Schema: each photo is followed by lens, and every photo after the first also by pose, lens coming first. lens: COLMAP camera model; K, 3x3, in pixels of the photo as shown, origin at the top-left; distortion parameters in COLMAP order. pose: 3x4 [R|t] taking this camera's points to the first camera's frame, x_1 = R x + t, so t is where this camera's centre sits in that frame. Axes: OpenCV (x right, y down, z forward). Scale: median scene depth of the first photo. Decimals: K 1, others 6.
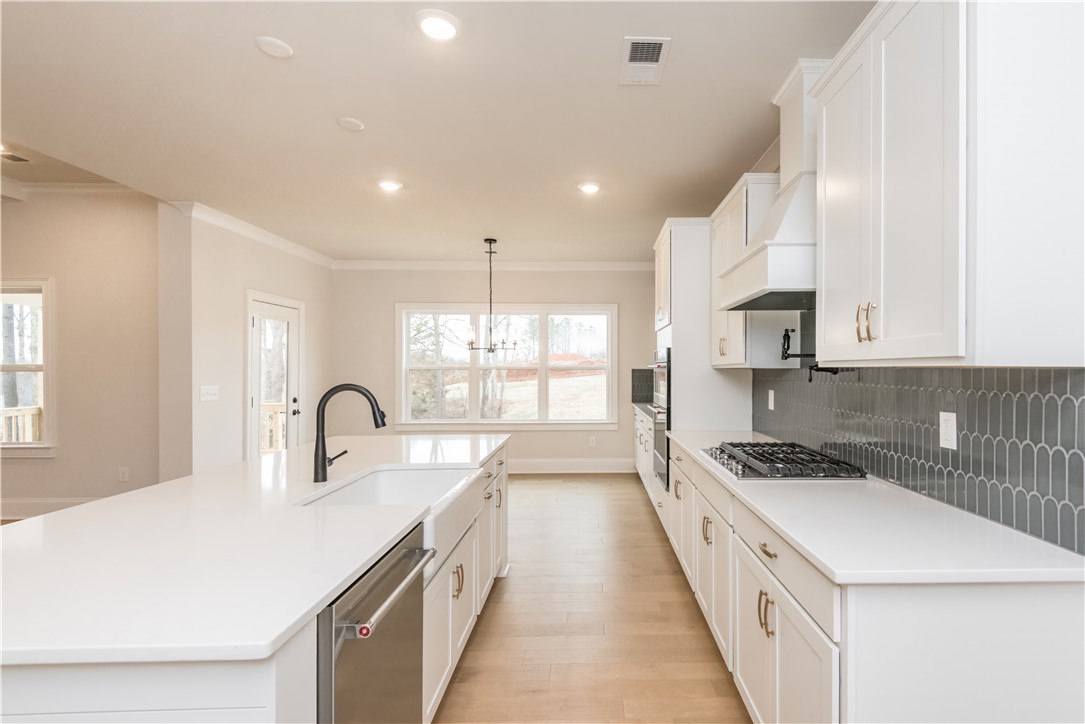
lens RADIAL K [[466.4, 0, 546.3], [0, 466.4, 359.2], [0, 0, 1]] dist [0.027374, -0.000110]
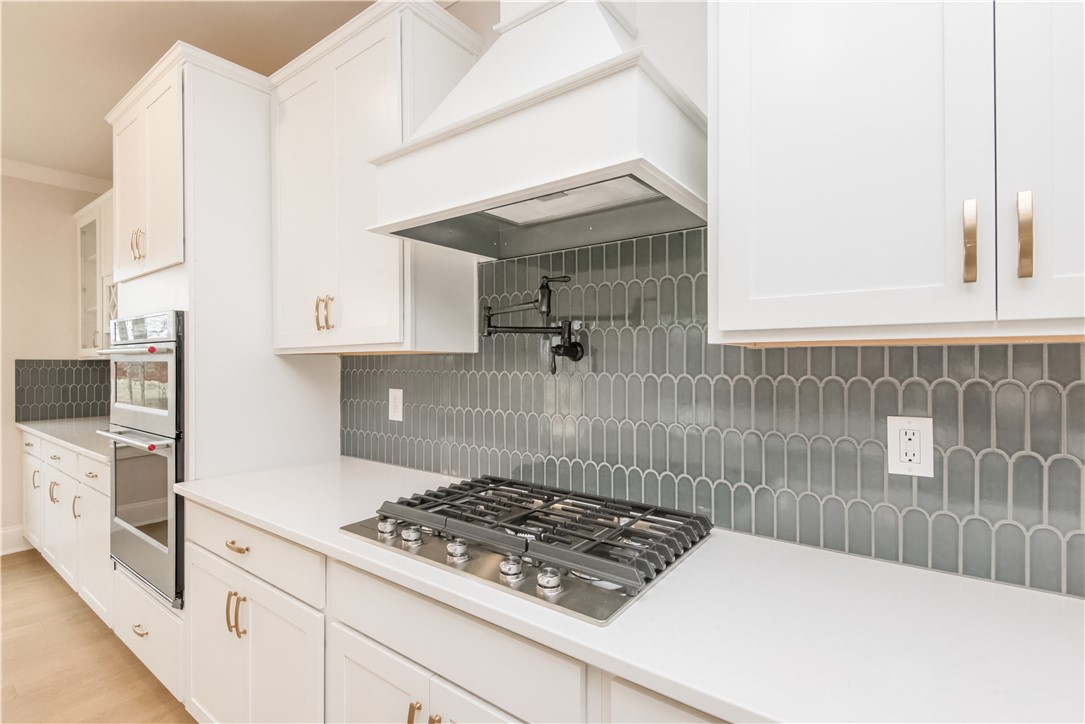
lens RADIAL K [[466.4, 0, 546.3], [0, 466.4, 359.2], [0, 0, 1]] dist [0.027374, -0.000110]
pose [[0.500967, -0.019382, 0.865249, 0.023147], [-0.004958, 0.999669, 0.025264, 0.008516], [-0.865452, -0.016946, 0.500705, 0.385419]]
